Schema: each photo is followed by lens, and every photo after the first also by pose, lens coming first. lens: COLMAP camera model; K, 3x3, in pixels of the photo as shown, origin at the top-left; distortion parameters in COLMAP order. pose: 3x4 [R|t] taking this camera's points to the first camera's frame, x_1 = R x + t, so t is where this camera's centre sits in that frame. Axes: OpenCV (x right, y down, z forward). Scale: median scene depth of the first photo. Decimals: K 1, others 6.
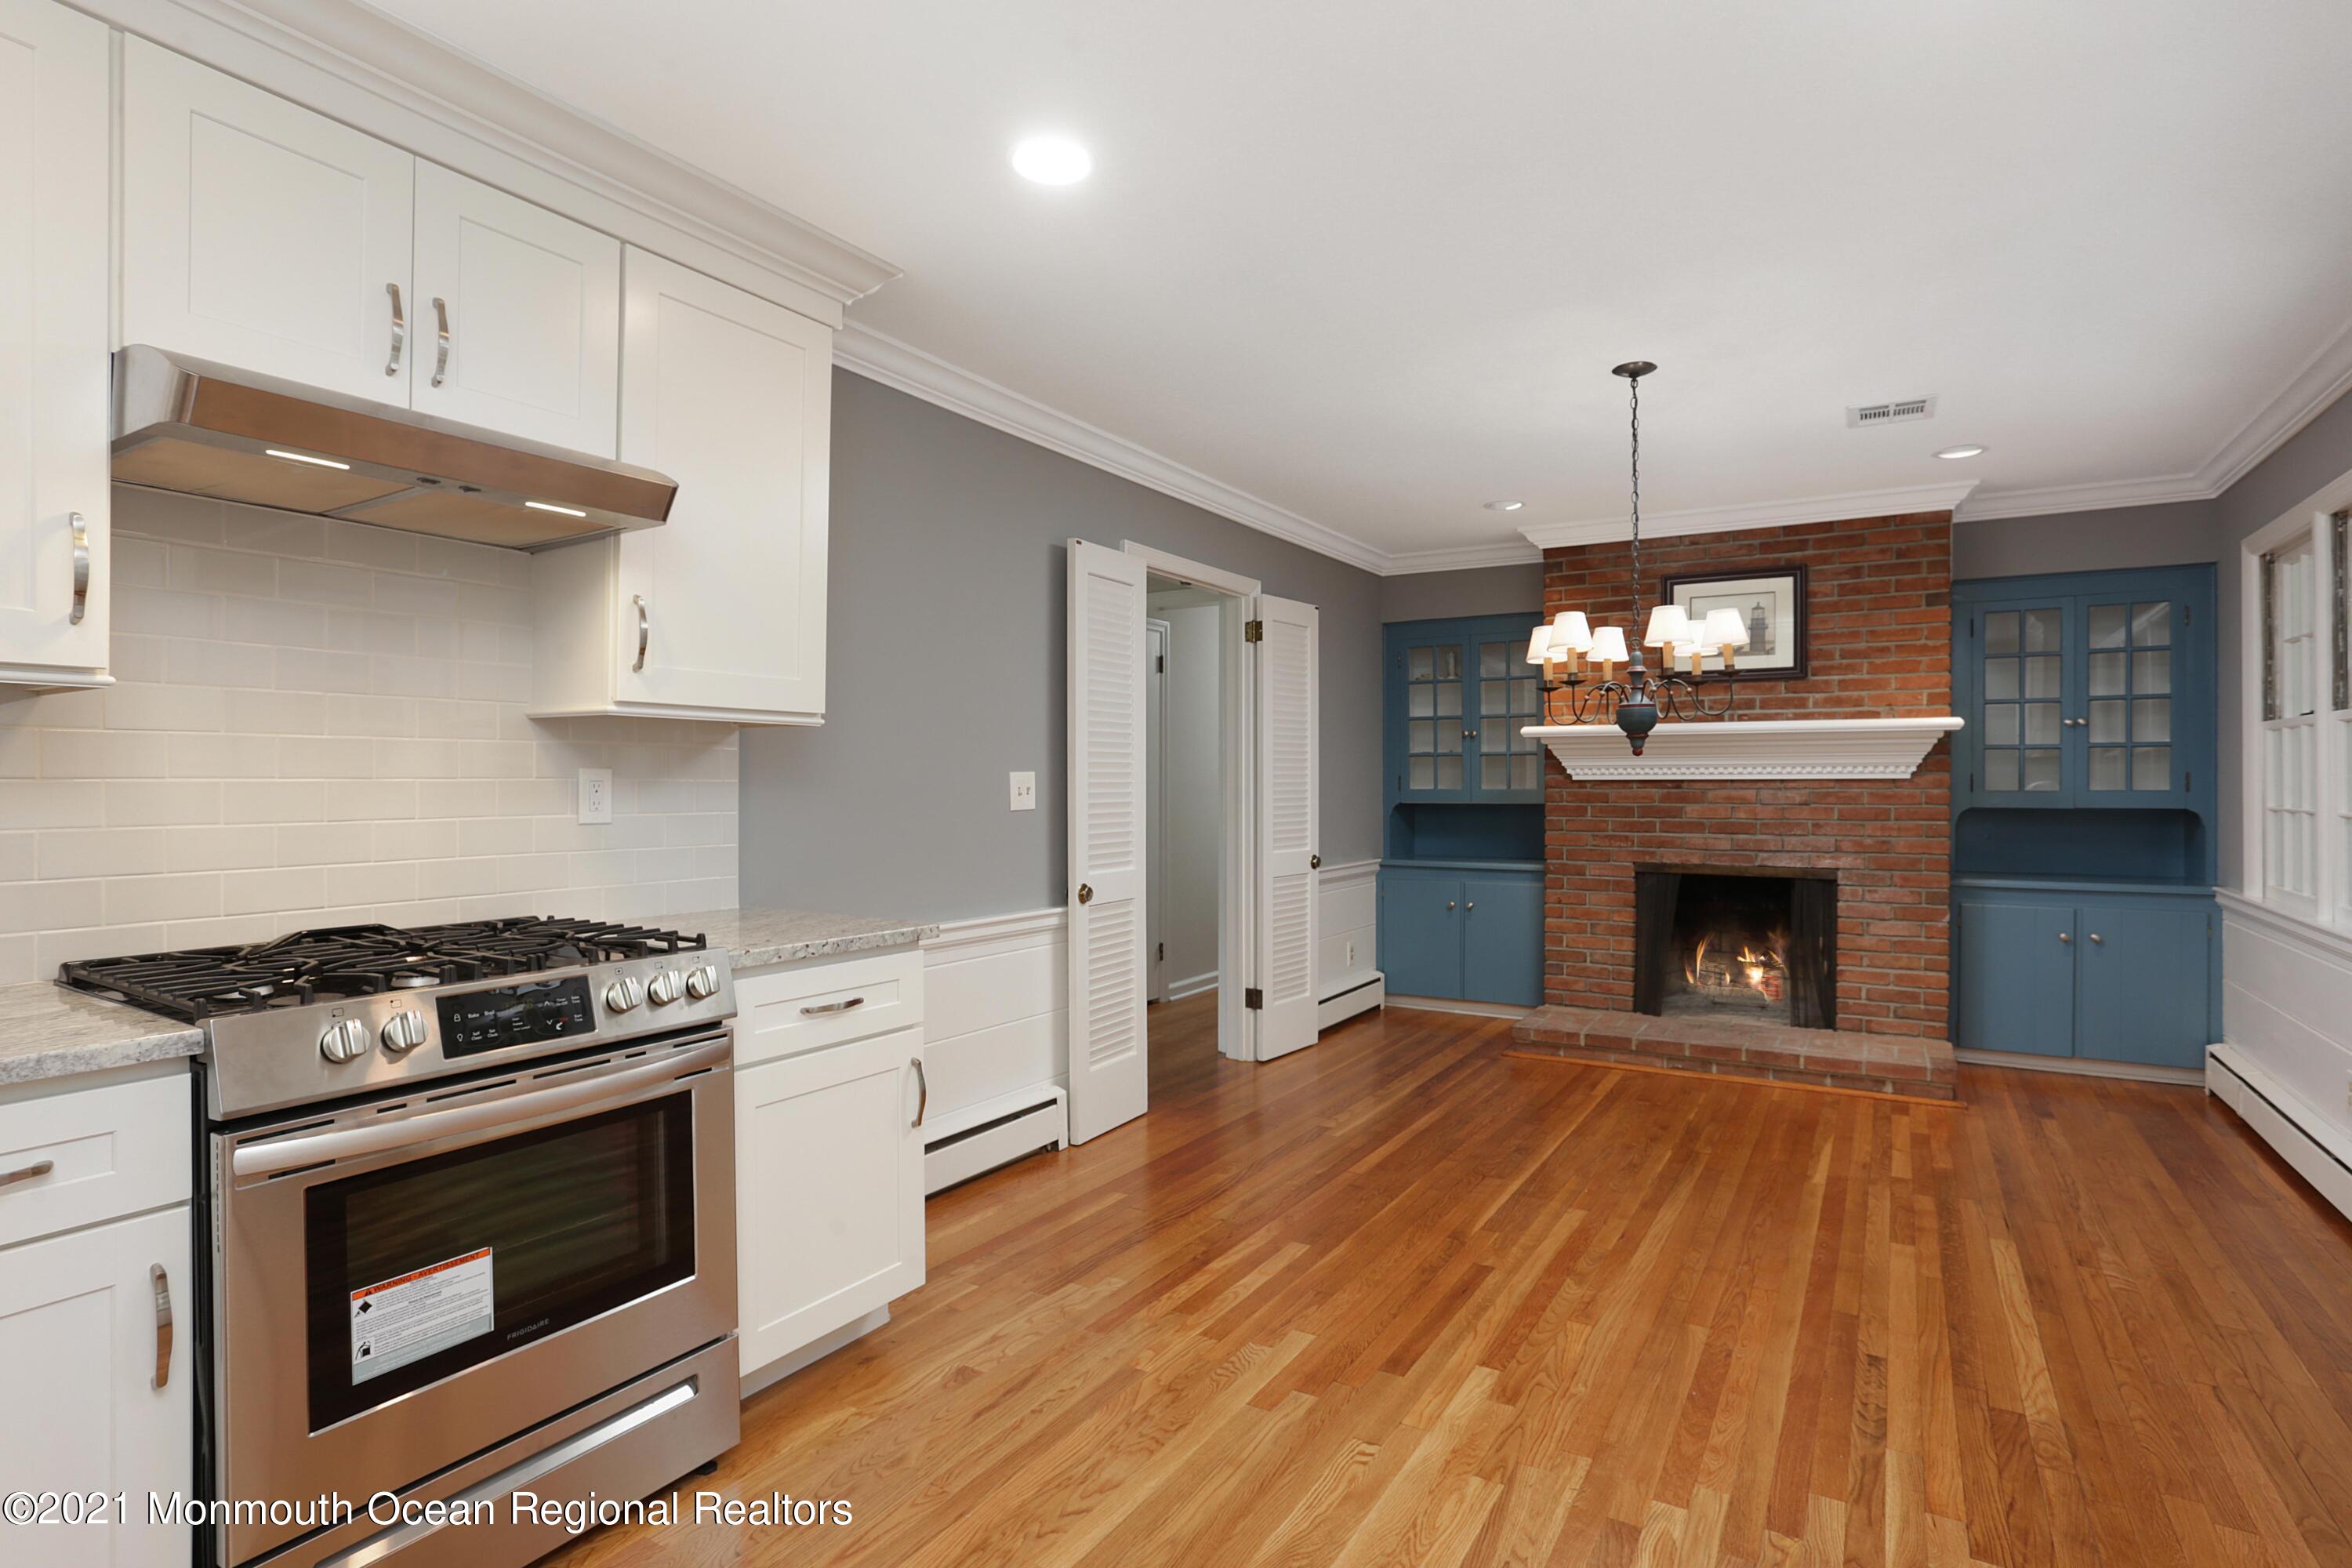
lens RADIAL K [[1173.9, 0, 1186.8], [0, 1173.9, 788.2], [0, 0, 1]] dist [-0.066025, 0.036708]
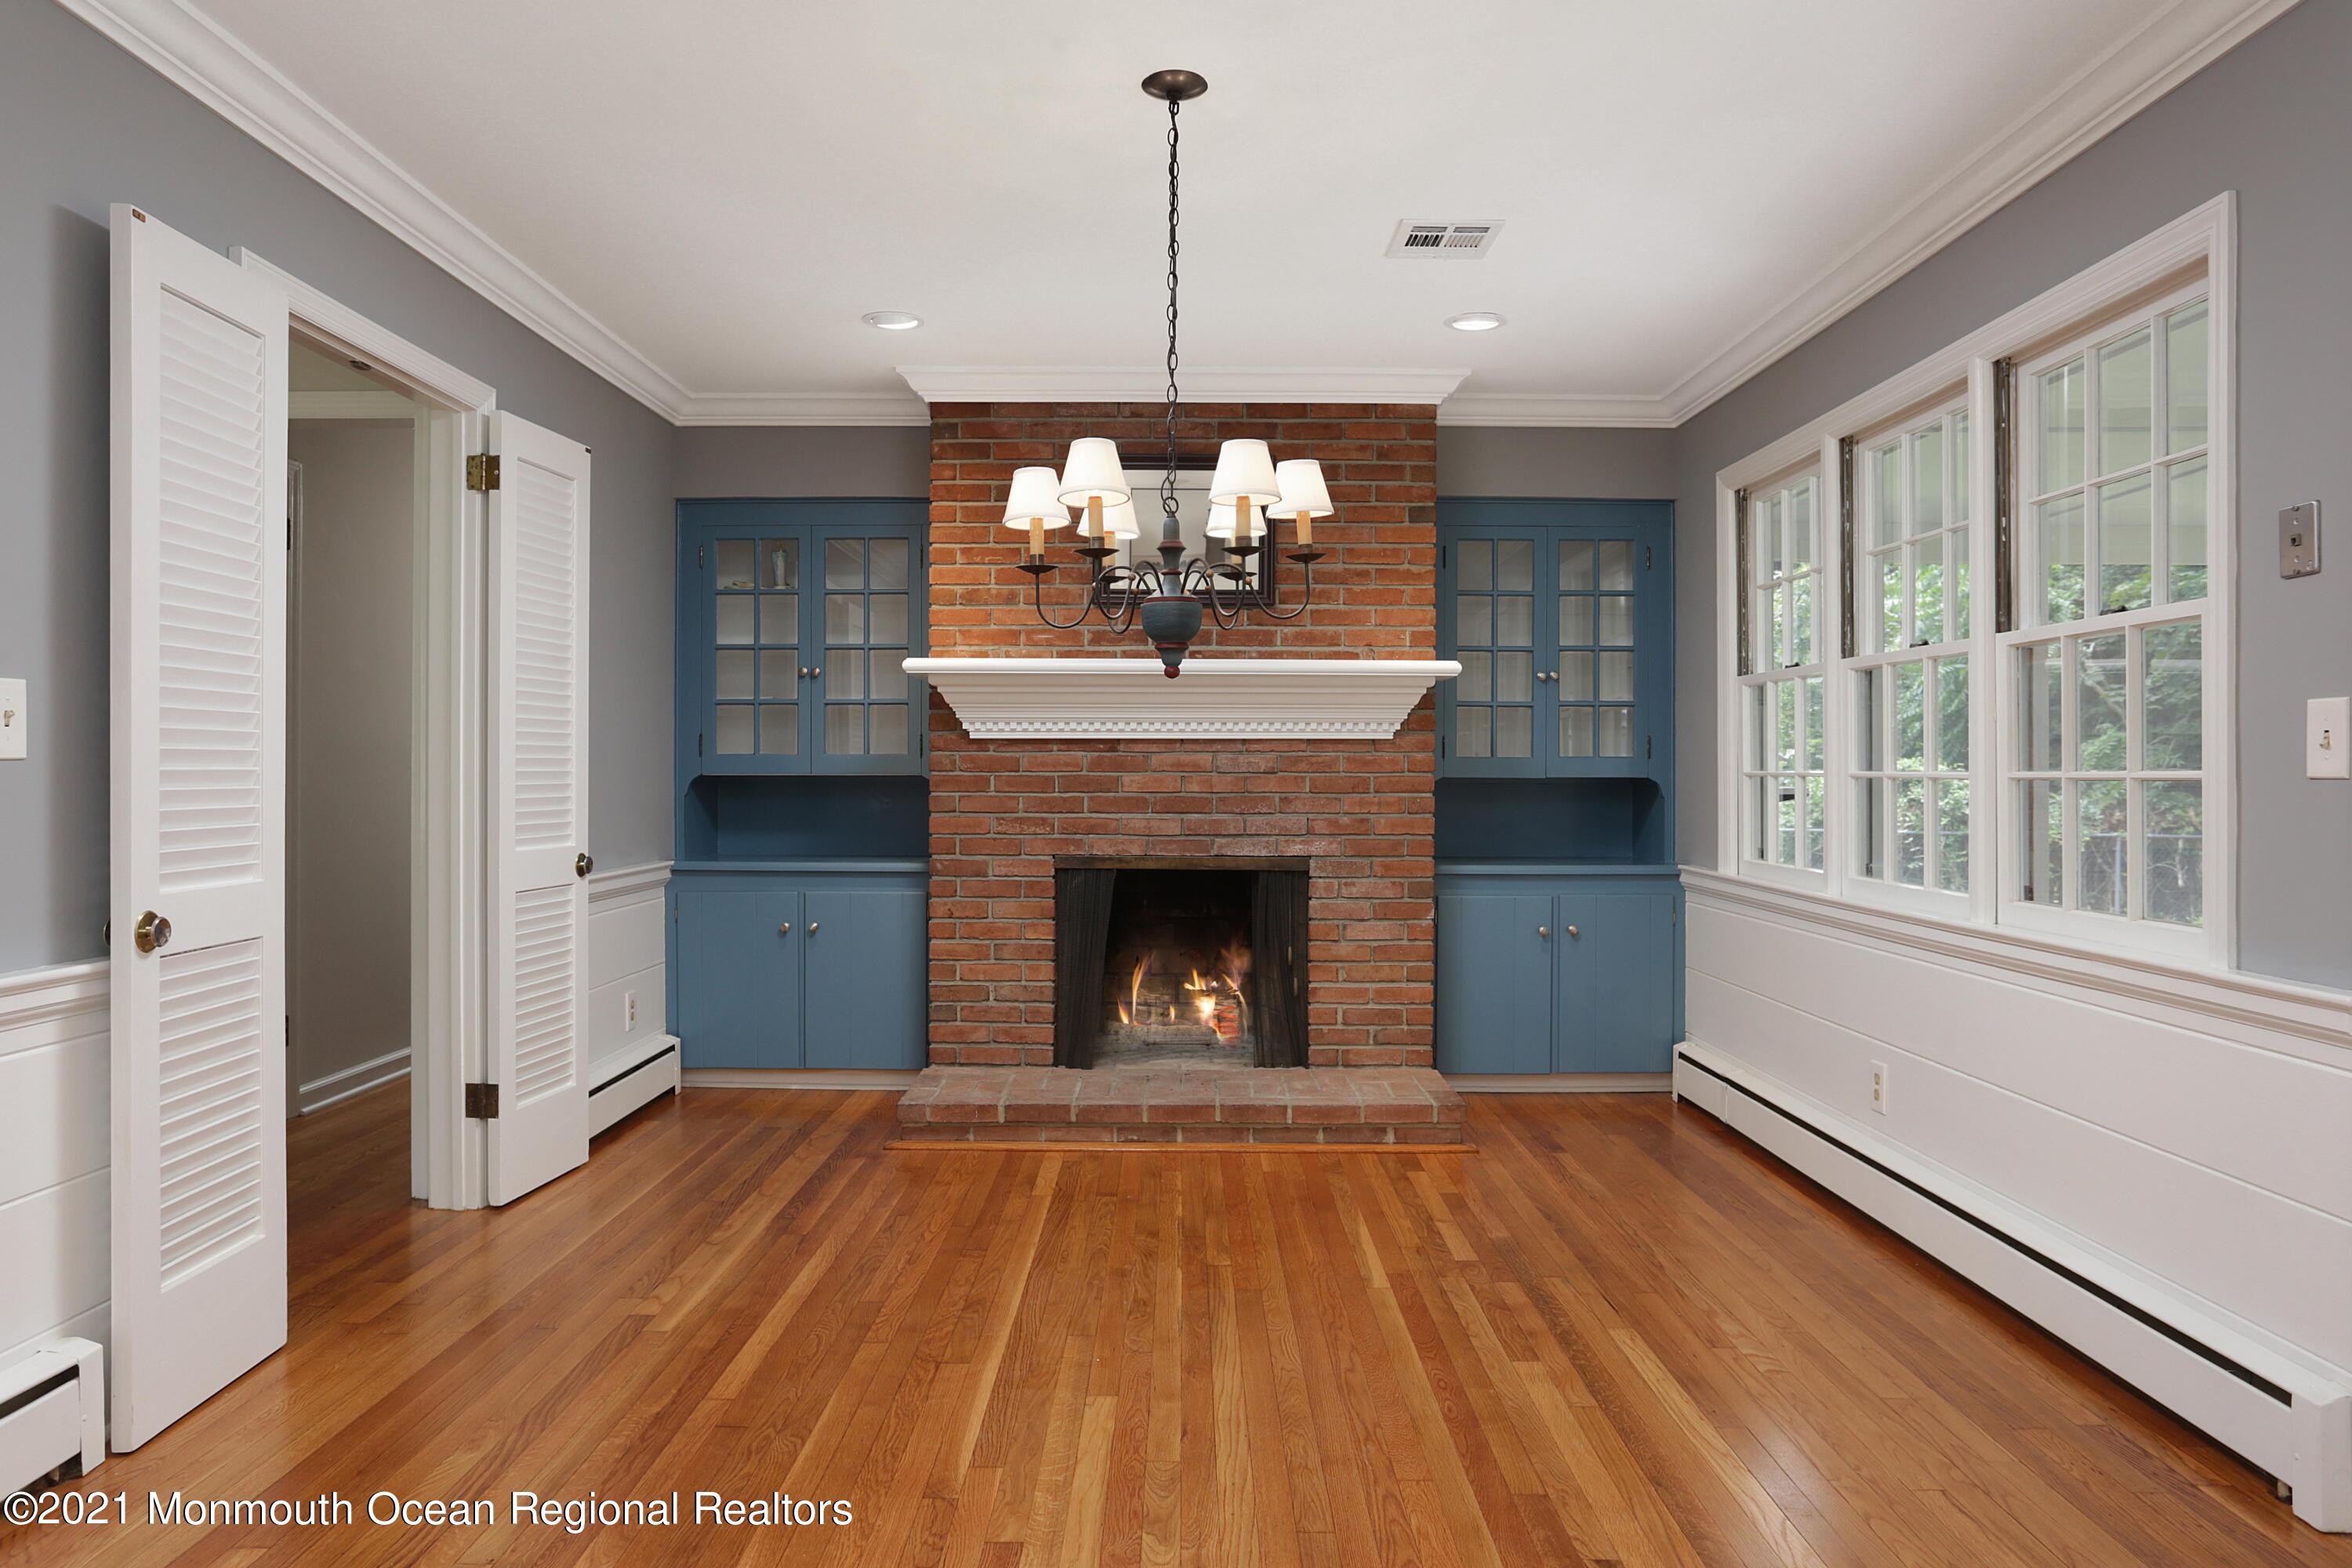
lens RADIAL K [[1517.2, 0, 1181.0], [0, 1517.2, 775.4], [0, 0, 1]] dist [-0.074616, 0.068290]
pose [[0.856189, 0.002807, 0.516655, -0.032668], [-0.001363, 0.999994, -0.003174, 0.021225], [-0.516661, 0.002013, 0.856188, 0.199233]]
